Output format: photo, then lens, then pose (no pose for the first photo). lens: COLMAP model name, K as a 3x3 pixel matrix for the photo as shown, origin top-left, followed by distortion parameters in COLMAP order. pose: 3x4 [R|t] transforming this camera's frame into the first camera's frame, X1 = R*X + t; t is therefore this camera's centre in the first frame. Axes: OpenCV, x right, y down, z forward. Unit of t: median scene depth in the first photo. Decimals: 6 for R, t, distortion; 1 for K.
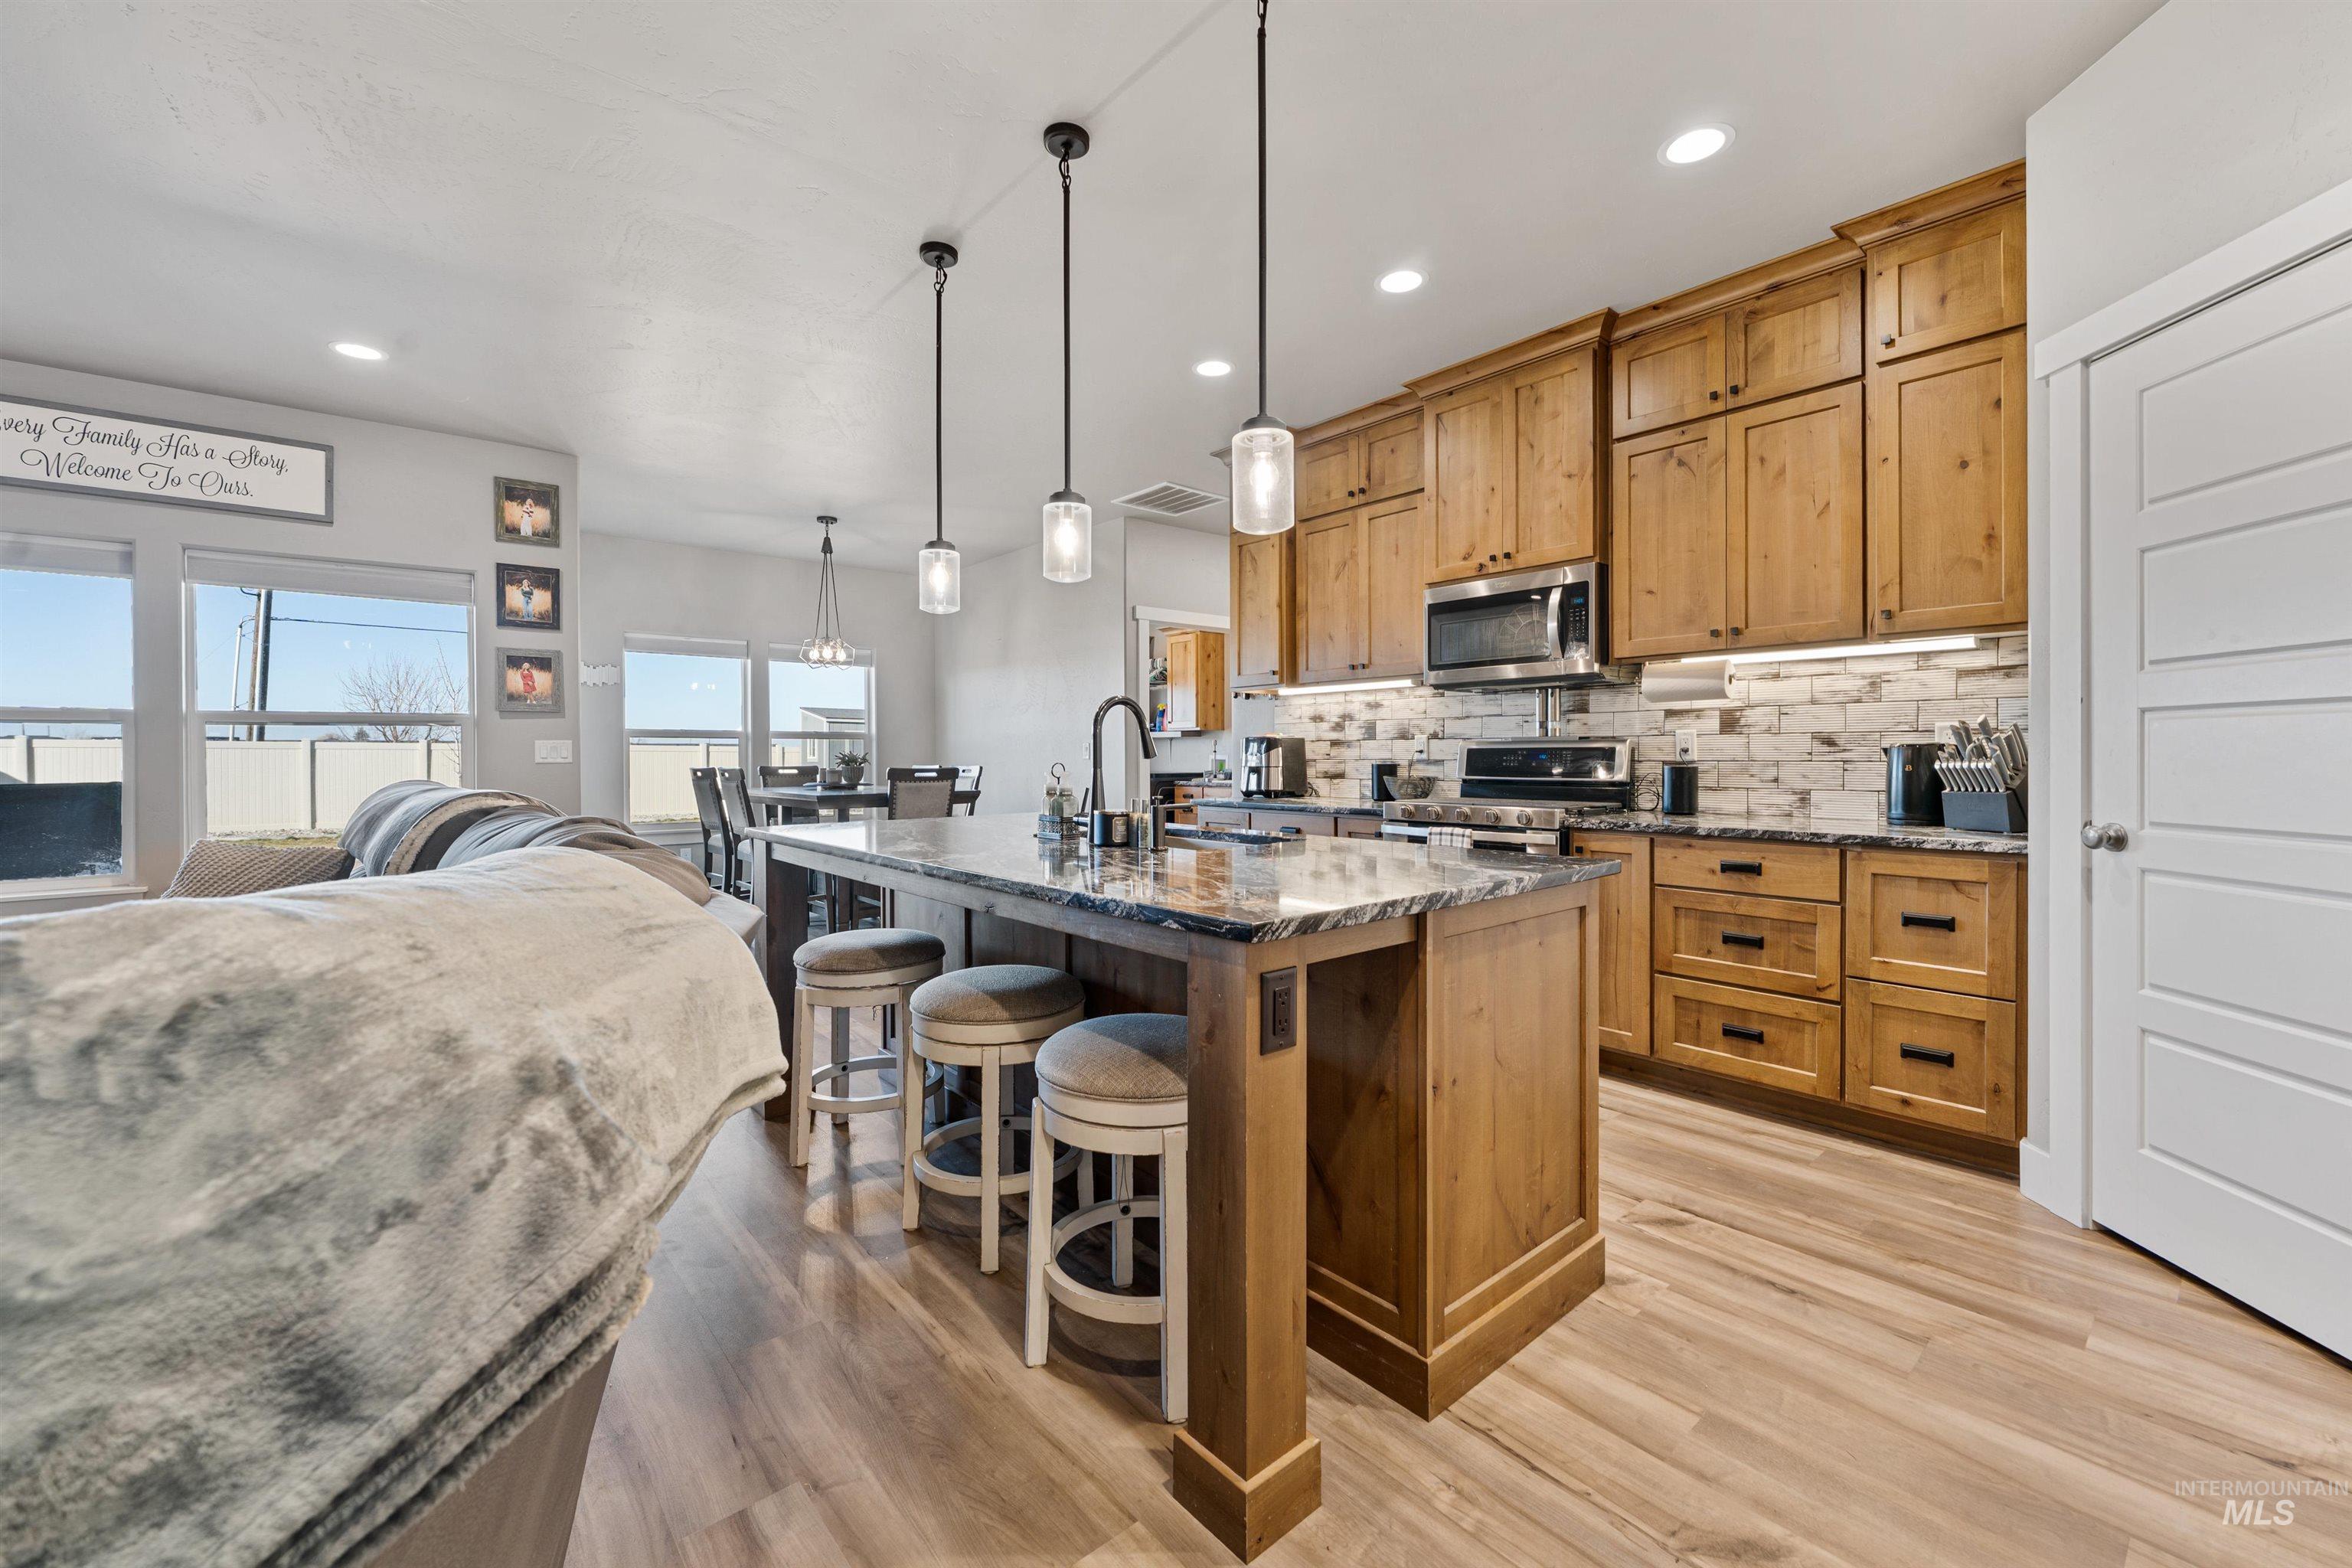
lens RADIAL K [[940.7, 0, 1192.3], [0, 940.7, 753.0], [0, 0, 1]] dist [-0.002059, -0.000253]
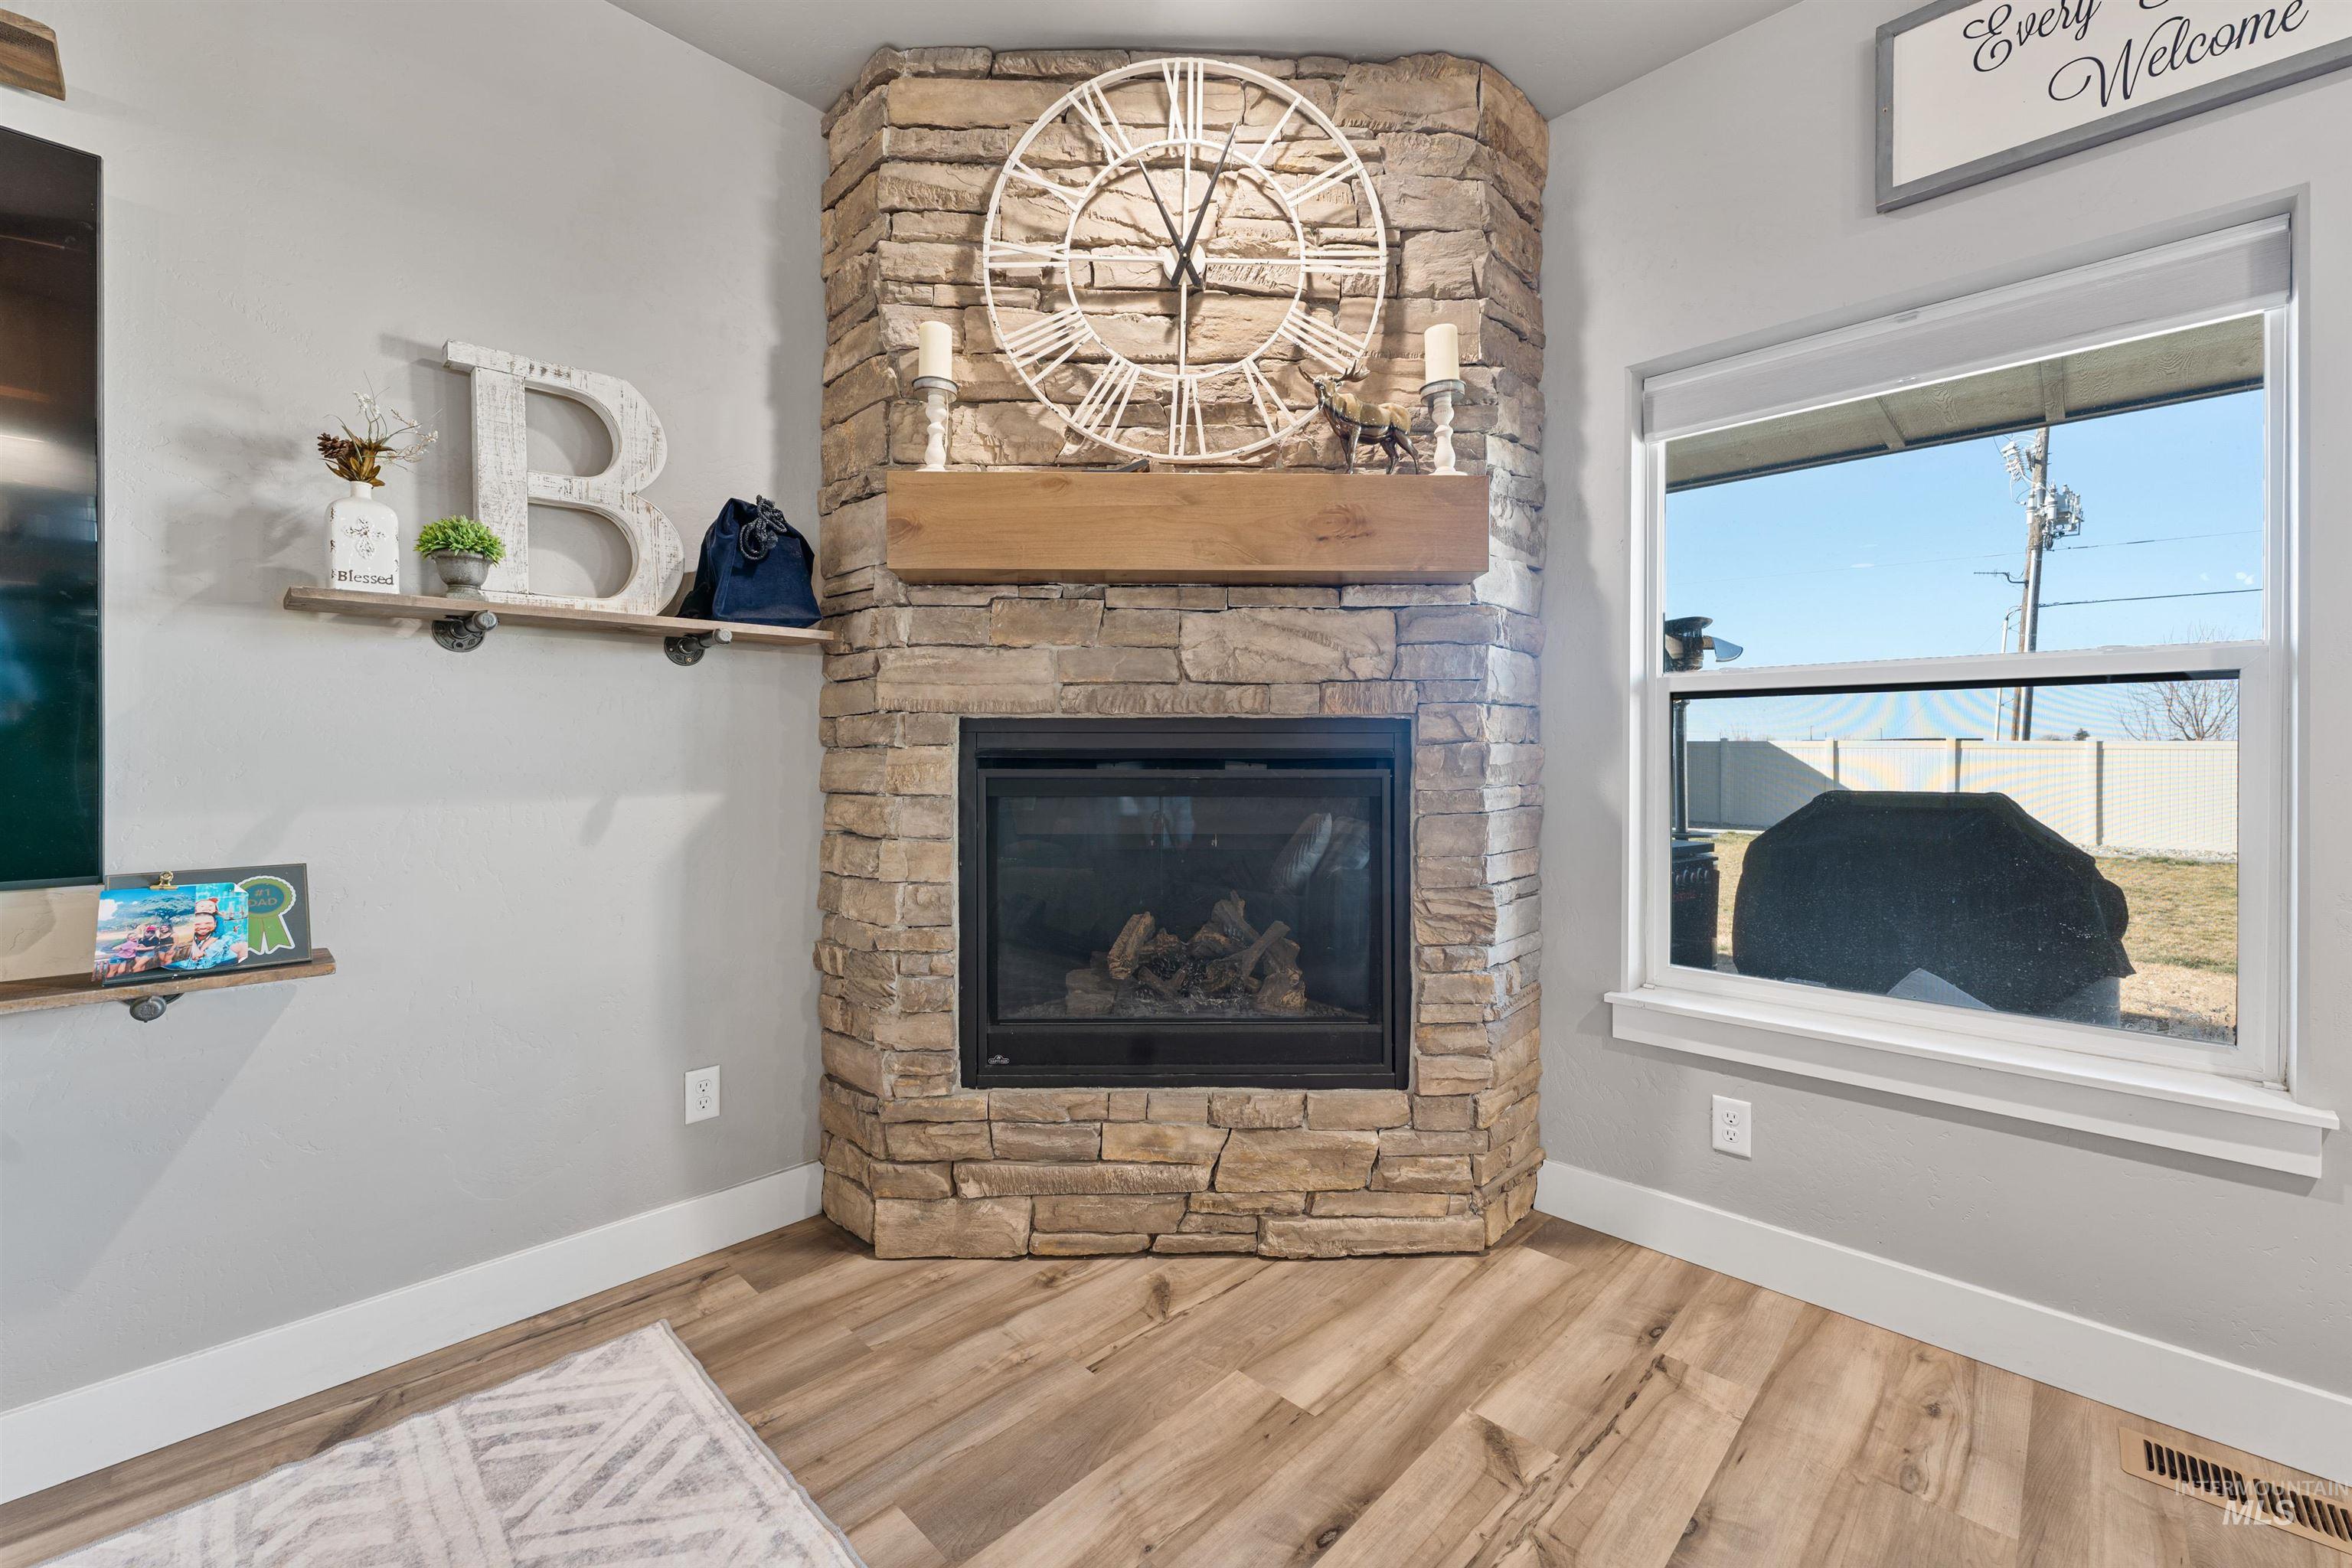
lens RADIAL K [[940.7, 0, 1172.3], [0, 940.7, 765.1], [0, 0, 1]] dist [-0.002059, -0.000253]
pose [[0.079985, 0.014305, -0.996693, -0.645033], [-0.002945, 0.999896, 0.014114, 0.002484], [0.996792, 0.001806, 0.080018, 0.422677]]
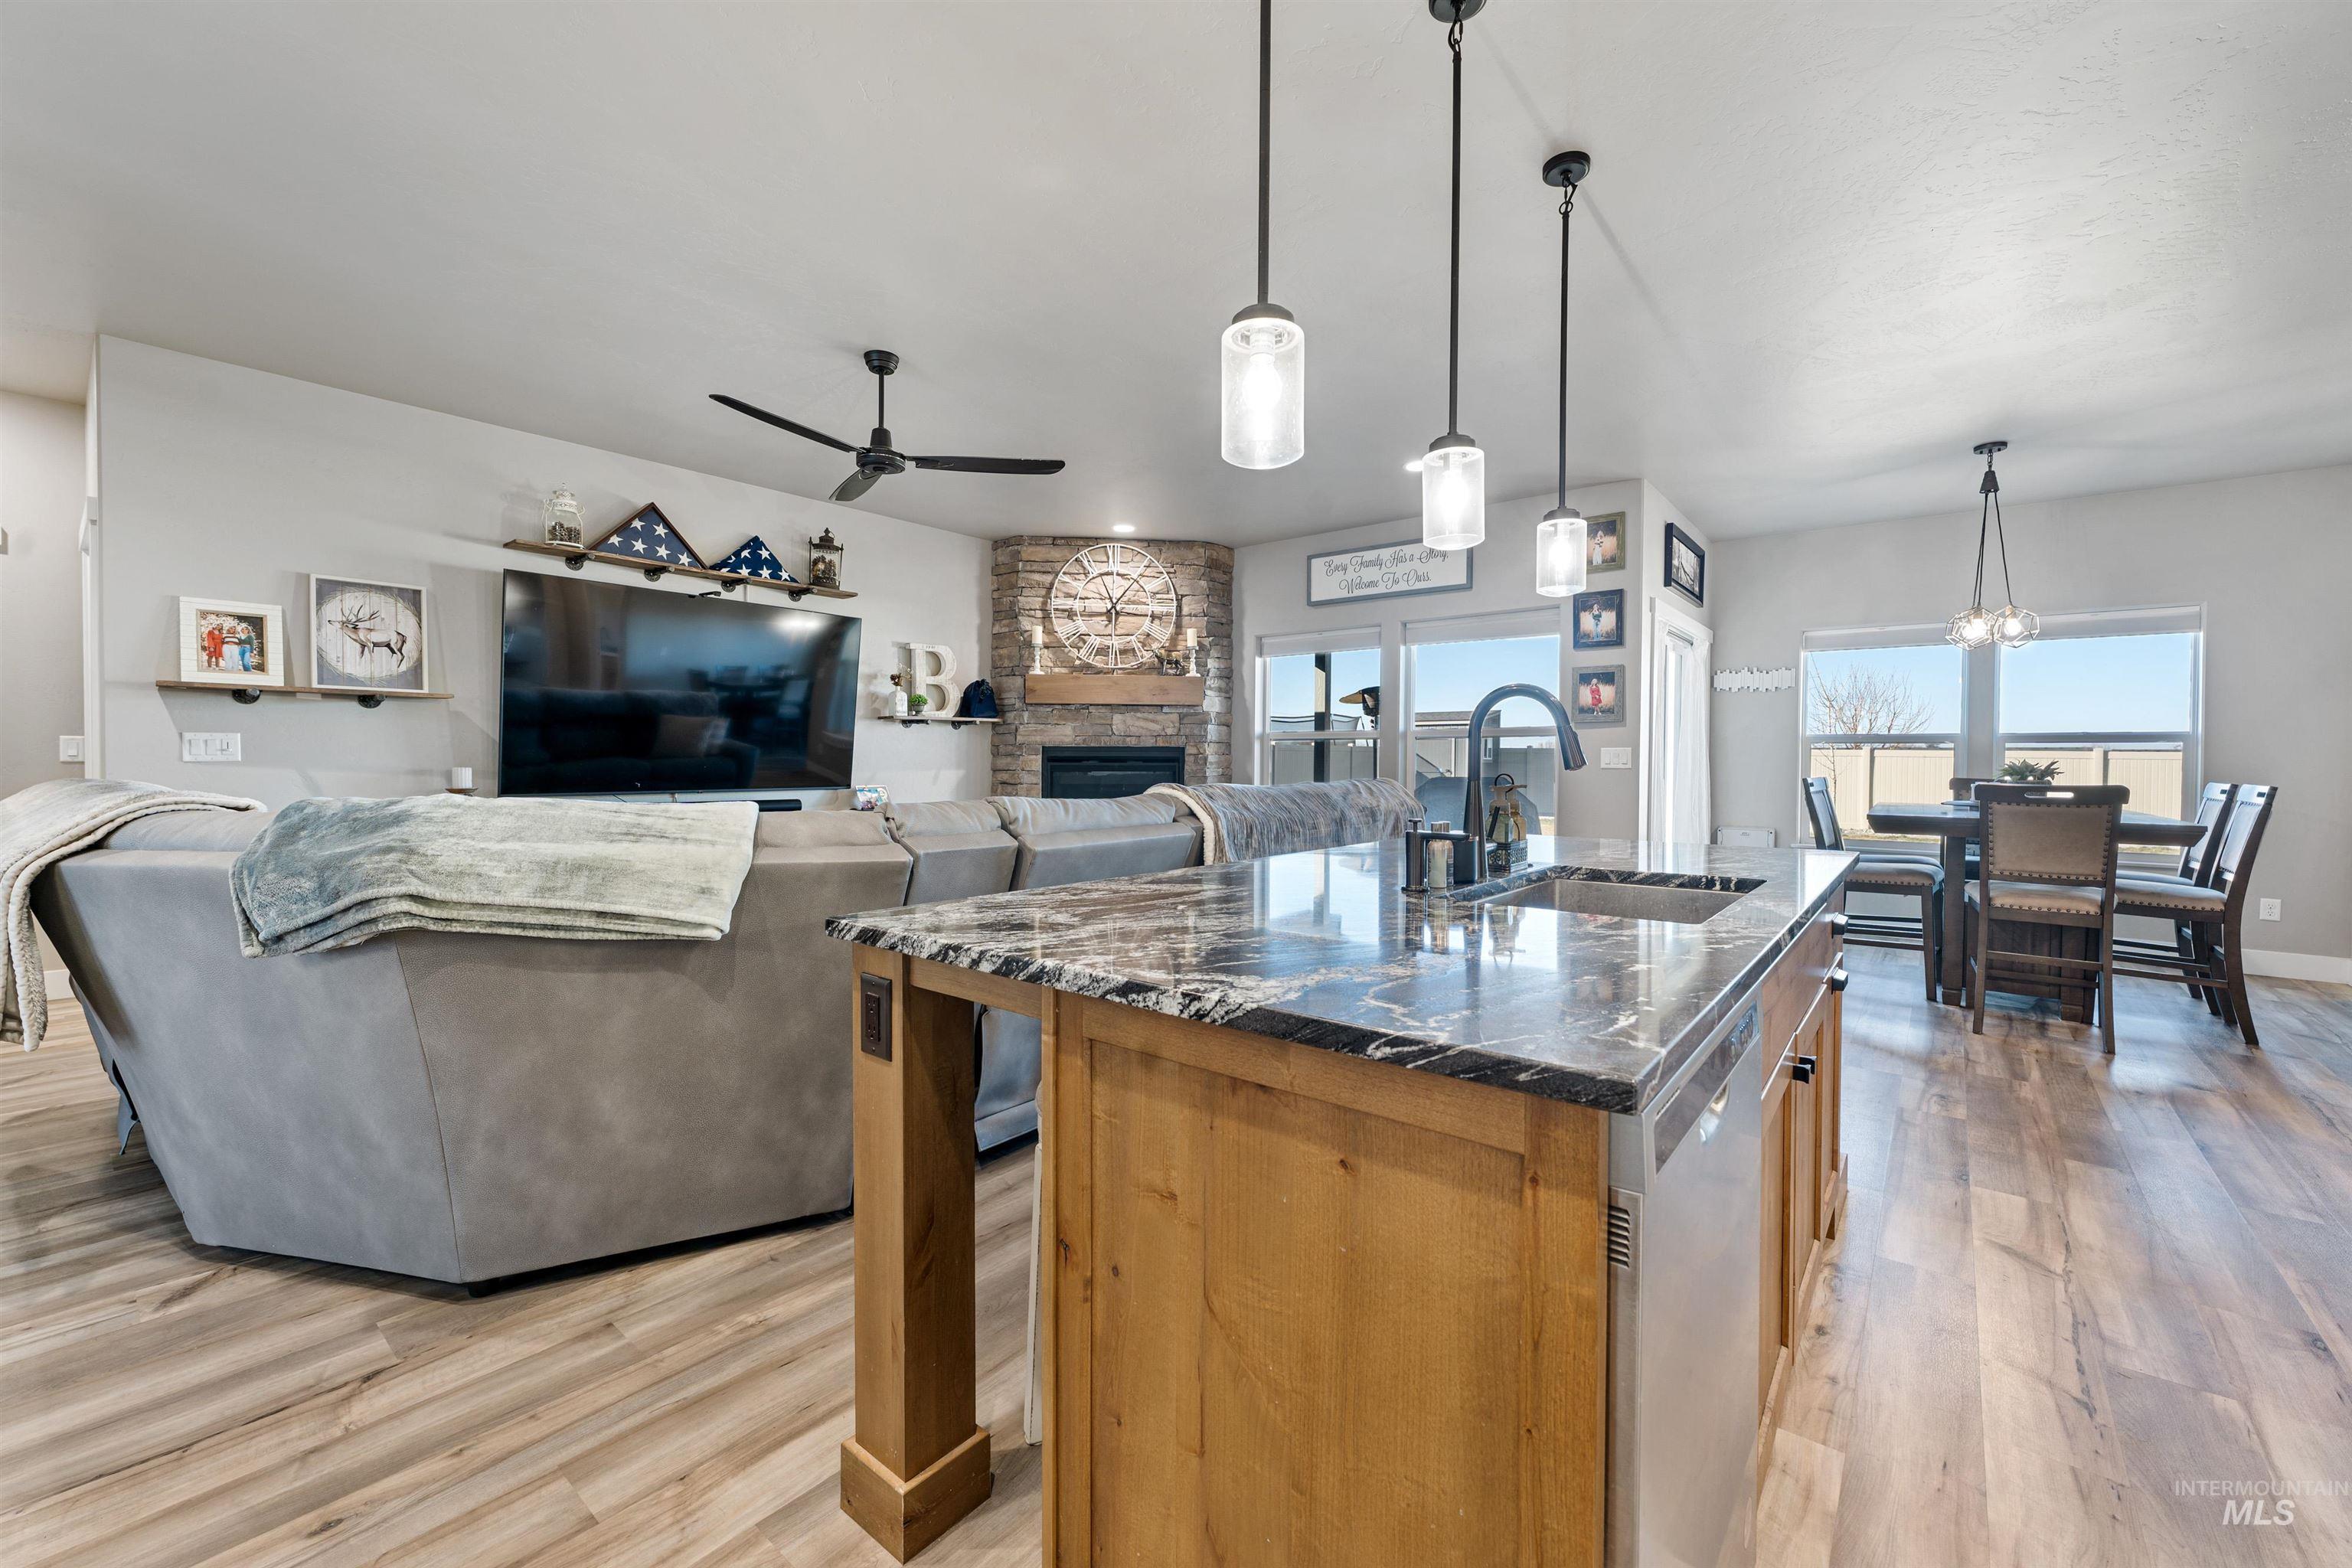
lens RADIAL K [[940.7, 0, 1176.7], [0, 940.7, 767.9], [0, 0, 1]] dist [-0.002059, -0.000253]
pose [[0.162515, 0.015293, -0.986588, 0.323262], [-0.005873, 0.999877, 0.014532, -0.002508], [0.986689, 0.003433, 0.162585, 0.327847]]
